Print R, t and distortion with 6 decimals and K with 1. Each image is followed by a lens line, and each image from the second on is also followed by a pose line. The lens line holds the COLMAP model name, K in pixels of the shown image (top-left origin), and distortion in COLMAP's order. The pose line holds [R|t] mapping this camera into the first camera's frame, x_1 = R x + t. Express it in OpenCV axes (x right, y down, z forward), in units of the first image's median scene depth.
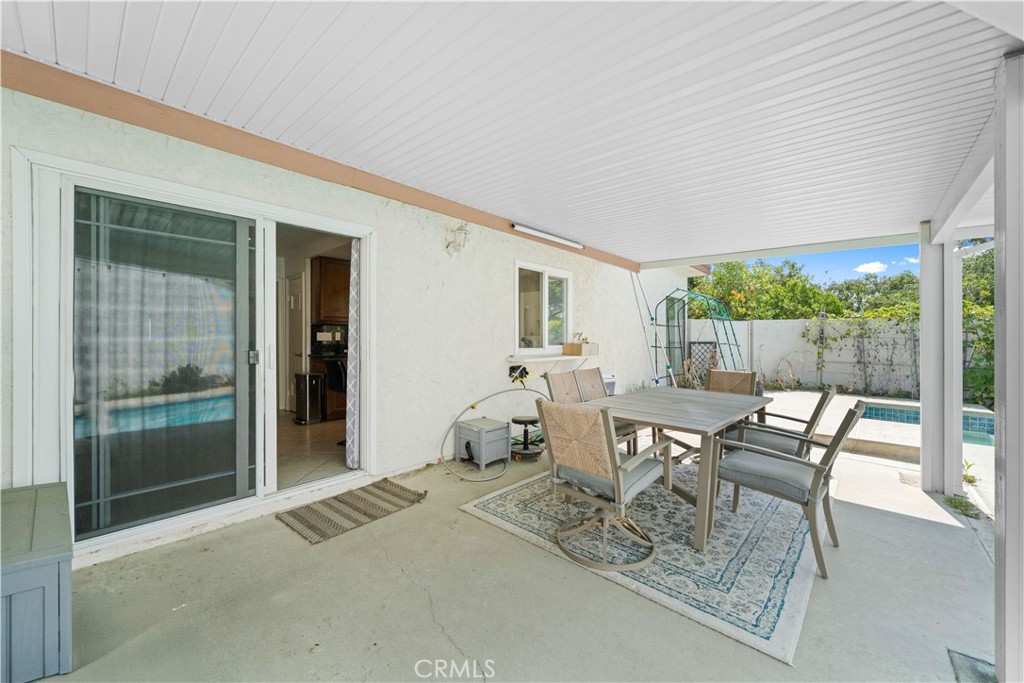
lens RADIAL K [[390.4, 0, 503.9], [0, 390.4, 337.3], [0, 0, 1]] dist [0.002715, 0.000349]
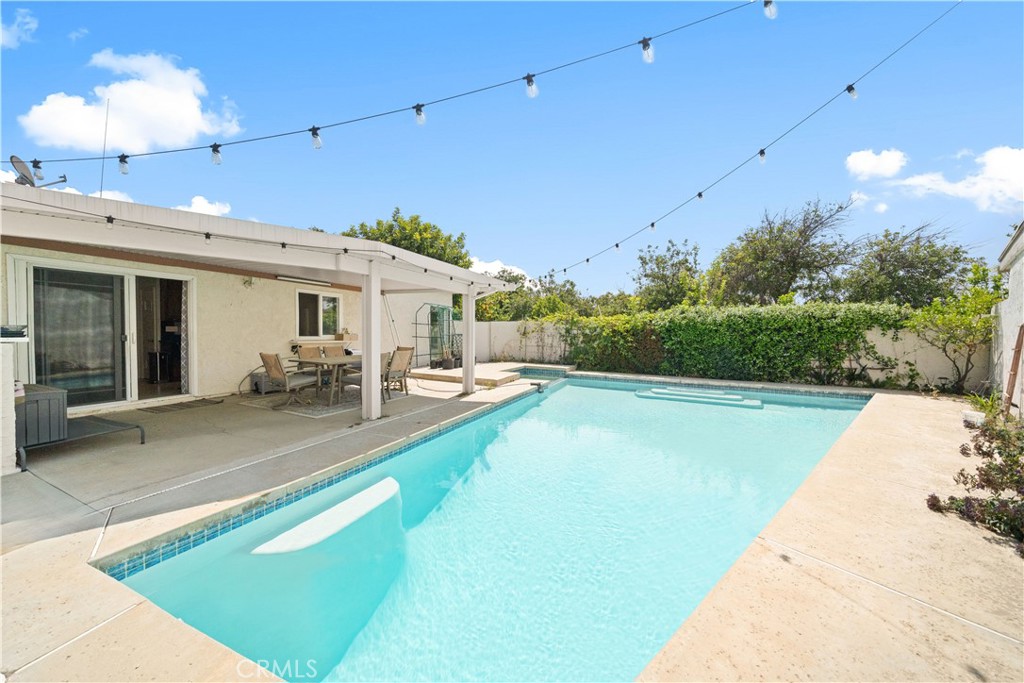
lens RADIAL K [[349.3, 0, 511.5], [0, 349.3, 338.6], [0, 0, 1]] dist [-0.008414, 0.000329]
pose [[0.950489, 0.000083, 0.310758, 0.500455], [-0.006515, 0.999785, 0.019662, 0.000523], [-0.310690, -0.020713, 0.950286, -0.922552]]
